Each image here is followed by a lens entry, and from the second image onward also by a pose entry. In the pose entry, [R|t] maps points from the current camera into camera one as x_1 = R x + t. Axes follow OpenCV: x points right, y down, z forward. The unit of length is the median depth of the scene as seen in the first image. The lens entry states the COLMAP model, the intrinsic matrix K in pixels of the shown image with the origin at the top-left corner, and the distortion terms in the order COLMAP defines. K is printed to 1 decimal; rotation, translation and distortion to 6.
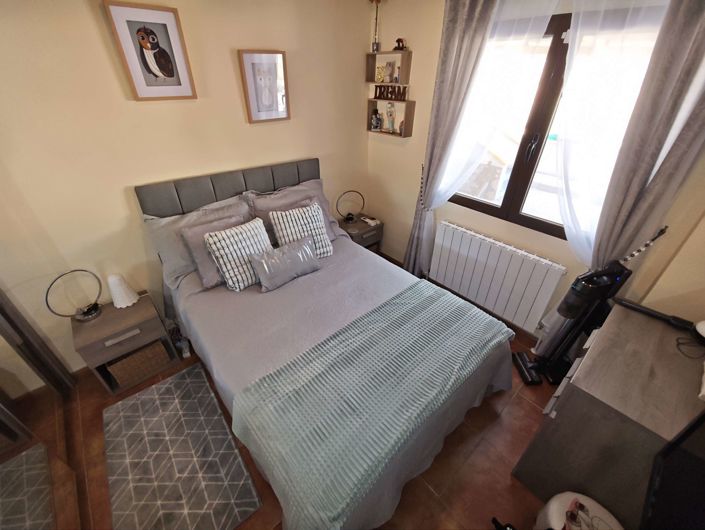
lens RADIAL K [[294.6, 0, 351.3], [0, 294.6, 262.3], [0, 0, 1]] dist [-0.001985, 0.001224]
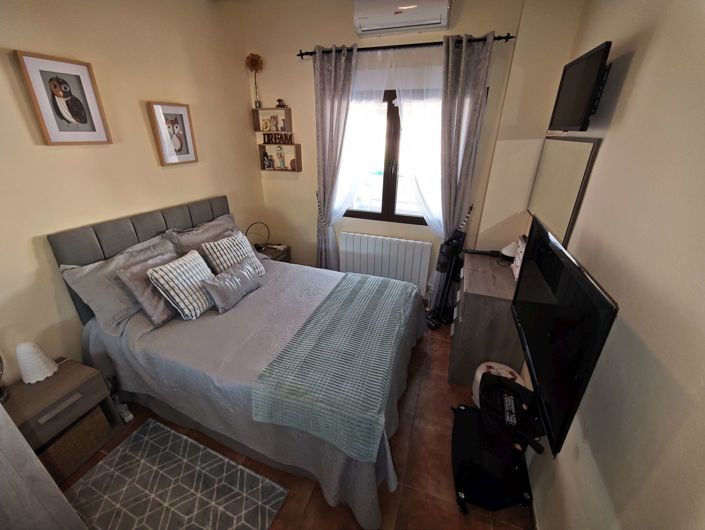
lens RADIAL K [[294.6, 0, 351.3], [0, 294.6, 262.3], [0, 0, 1]] dist [-0.001985, 0.001224]
pose [[0.874576, -0.199168, 0.442096, -0.318807], [0.262370, 0.961124, -0.086041, 0.137134], [-0.407772, 0.191242, 0.892832, -0.160763]]
